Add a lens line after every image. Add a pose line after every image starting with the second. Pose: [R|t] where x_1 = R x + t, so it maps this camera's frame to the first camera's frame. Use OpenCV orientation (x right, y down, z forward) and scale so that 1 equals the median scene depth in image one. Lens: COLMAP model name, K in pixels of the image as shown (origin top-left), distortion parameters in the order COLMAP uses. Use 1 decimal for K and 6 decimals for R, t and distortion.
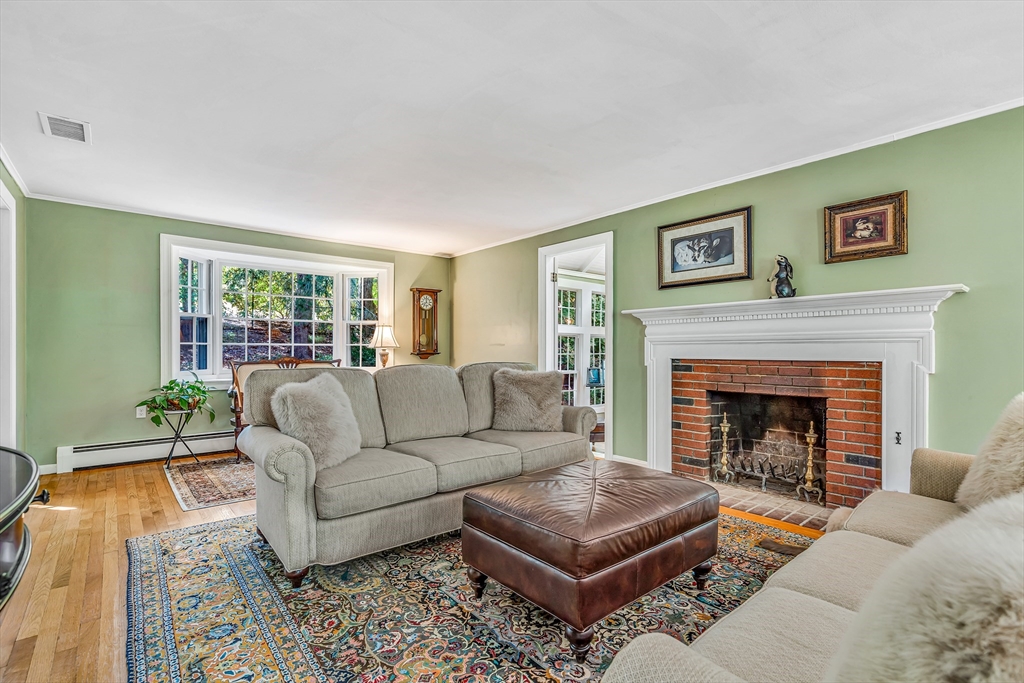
lens RADIAL K [[478.6, 0, 515.2], [0, 478.6, 347.9], [0, 0, 1]] dist [-0.001595, 0.001234]
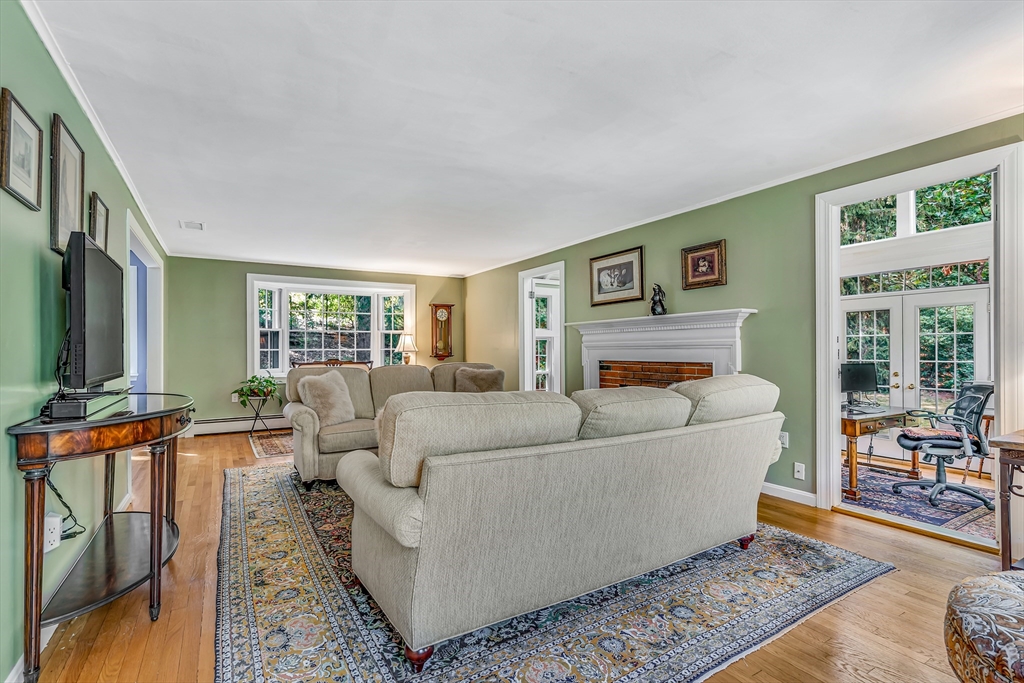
lens RADIAL K [[482.9, 0, 505.7], [0, 482.9, 344.6], [0, 0, 1]] dist [-0.022621, 0.000520]
pose [[0.987015, -0.007189, -0.160467, 0.319679], [0.005802, 0.999942, -0.009111, -0.010831], [0.160523, 0.008062, 0.986999, -0.368357]]
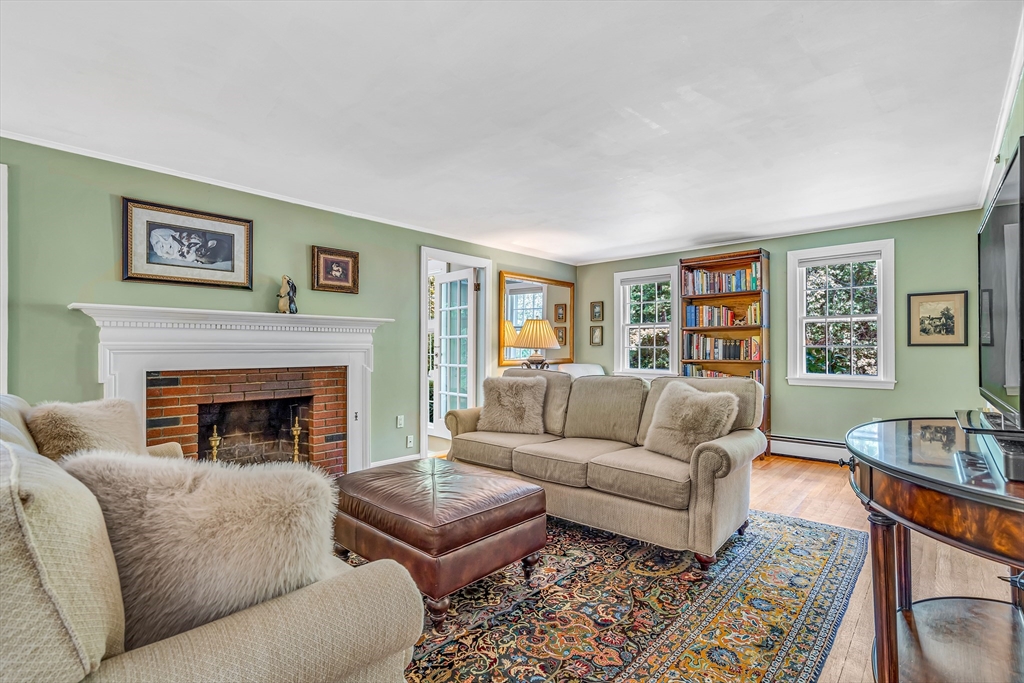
lens RADIAL K [[482.9, 0, 505.7], [0, 482.9, 344.6], [0, 0, 1]] dist [-0.022621, 0.000520]
pose [[-0.130767, 0.011610, 0.991345, -0.590201], [0.000377, 0.999932, -0.011661, -0.013861], [-0.991413, -0.001151, -0.130762, 0.570786]]
